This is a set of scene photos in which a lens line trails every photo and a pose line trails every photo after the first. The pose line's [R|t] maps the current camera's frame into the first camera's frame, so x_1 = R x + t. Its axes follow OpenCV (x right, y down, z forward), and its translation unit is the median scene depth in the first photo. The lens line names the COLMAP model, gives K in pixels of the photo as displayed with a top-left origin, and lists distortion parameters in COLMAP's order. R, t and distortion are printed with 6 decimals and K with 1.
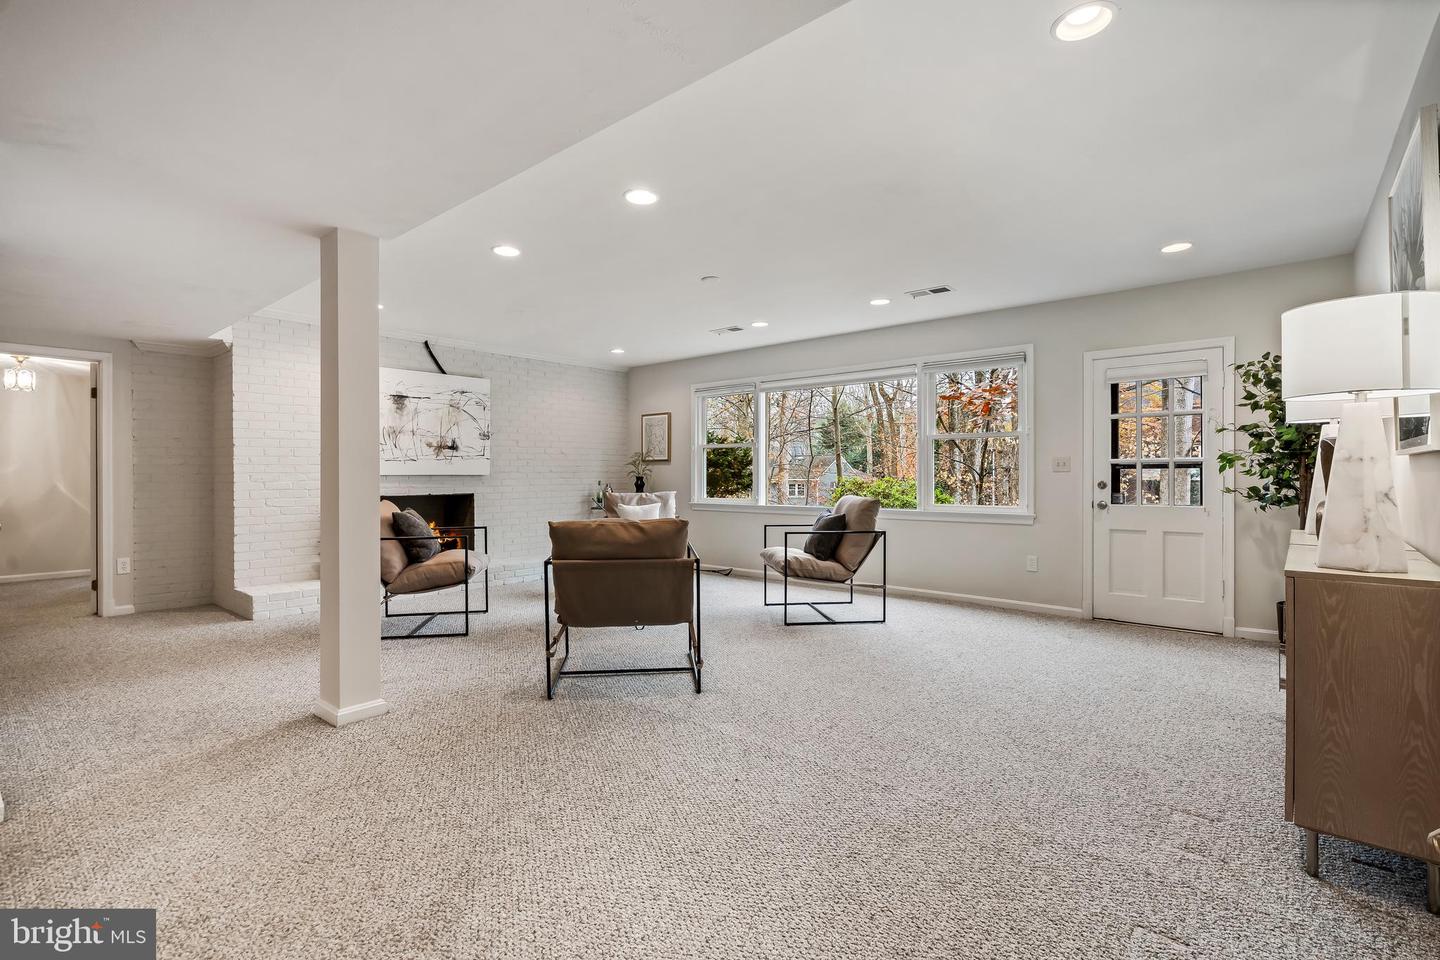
lens RADIAL K [[664.0, 0, 719.7], [0, 664.0, 477.6], [0, 0, 1]] dist [0.002362, 0.002038]
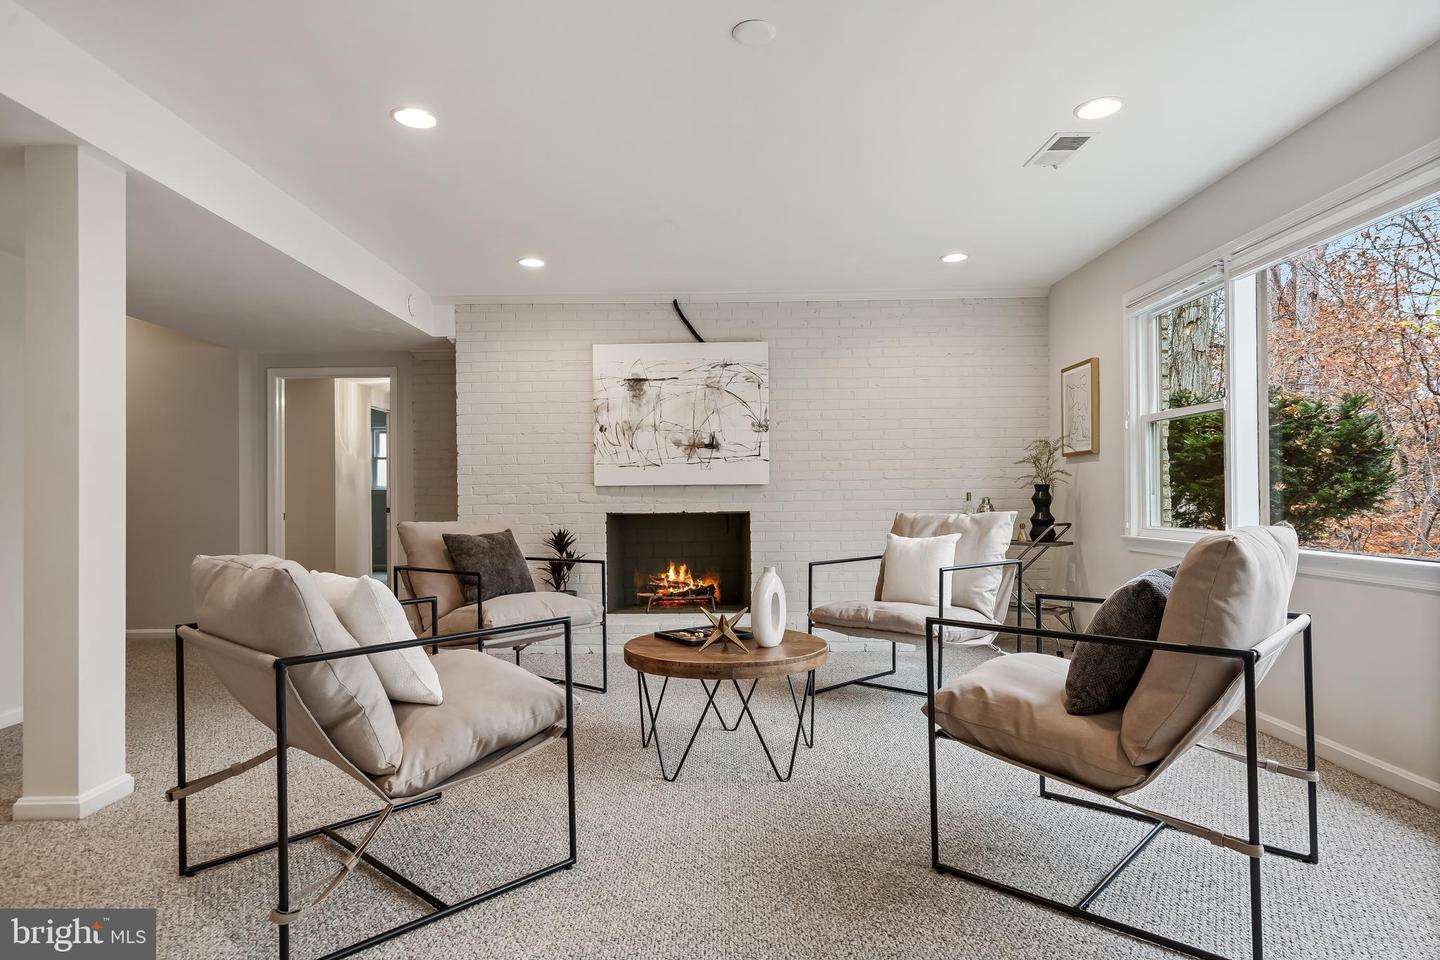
lens RADIAL K [[832.8, 0, 712.9], [0, 832.8, 506.0], [0, 0, 1]] dist [0.007565, 0.000297]
pose [[0.641436, 0.005945, -0.767153, 0.277800], [0.004284, 0.999927, 0.011330, 0.008748], [0.767165, -0.010554, 0.641364, 0.439616]]
